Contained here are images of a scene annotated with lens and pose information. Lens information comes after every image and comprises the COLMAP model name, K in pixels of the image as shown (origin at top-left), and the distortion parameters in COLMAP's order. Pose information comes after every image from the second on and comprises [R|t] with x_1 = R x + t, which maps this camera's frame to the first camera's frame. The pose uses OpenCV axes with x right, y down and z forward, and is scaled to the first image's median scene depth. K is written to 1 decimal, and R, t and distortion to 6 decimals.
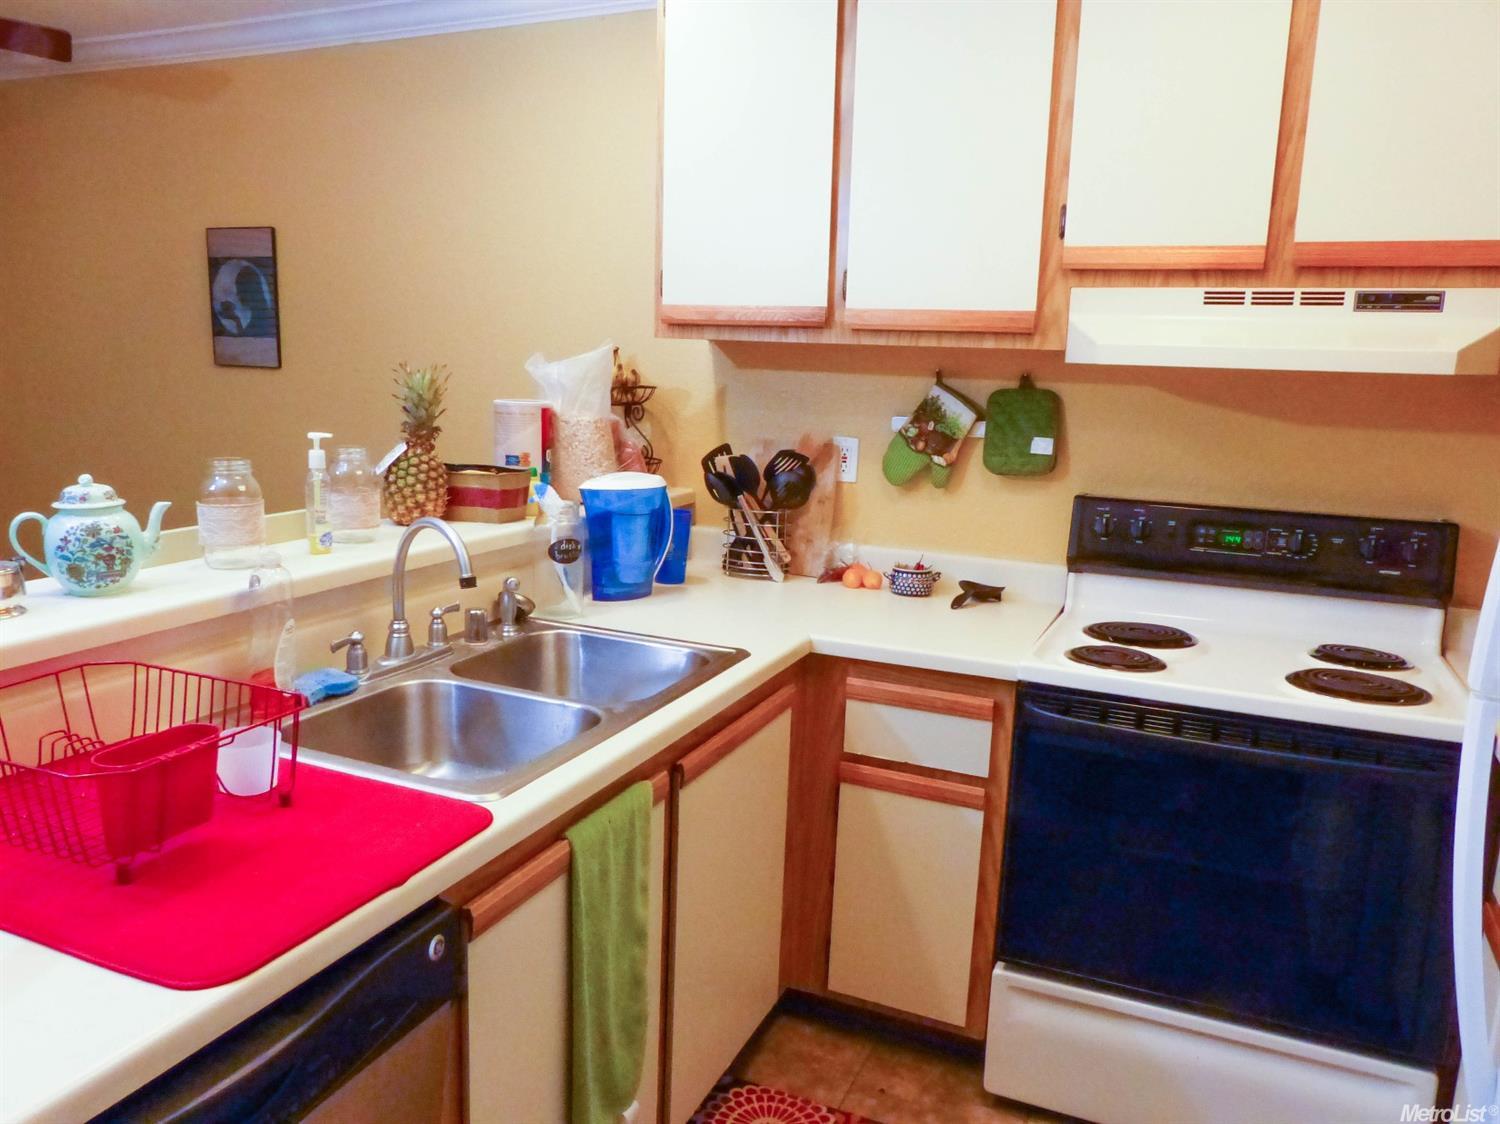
lens RADIAL K [[1078.4, 0, 750.0], [0, 1078.4, 562.0], [0, 0, 1]] dist [-0.006363, 0.002861]
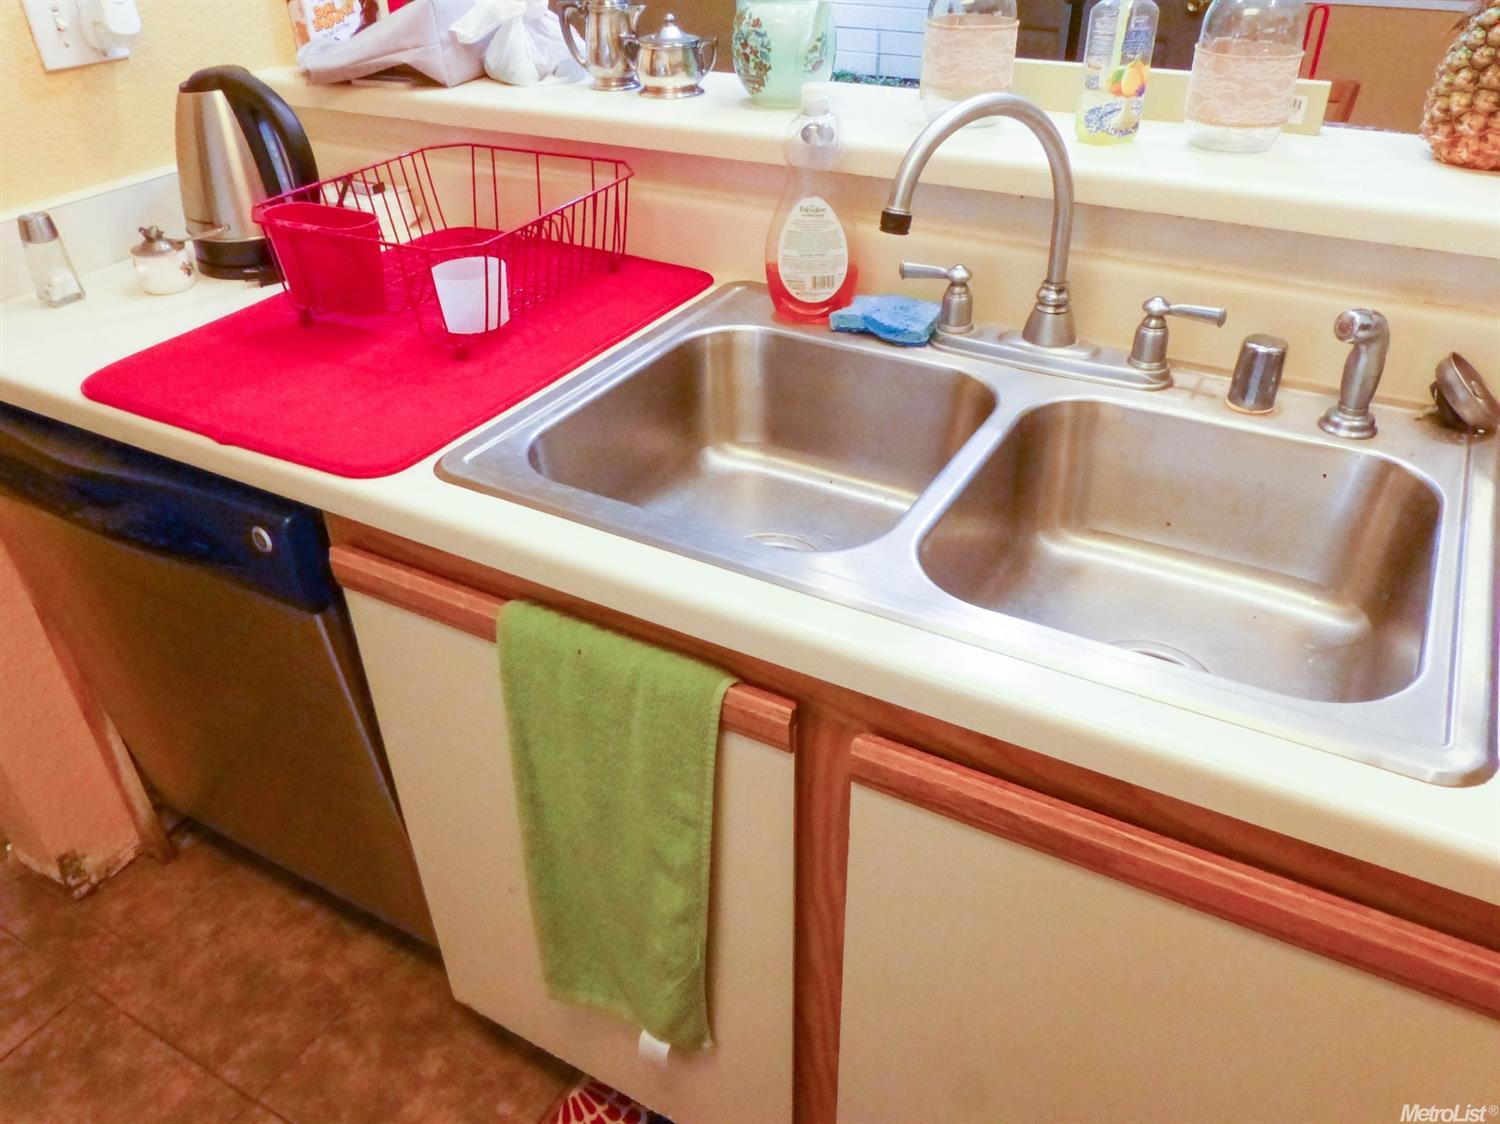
lens RADIAL K [[1132.2, 0, 755.2], [0, 1132.2, 565.1], [0, 0, 1]] dist [-0.028850, 0.030012]
pose [[-0.094028, 0.526750, -0.844803, 0.355936], [-0.175251, 0.826555, 0.534878, -0.146591], [0.980023, 0.198346, 0.014594, 1.057953]]
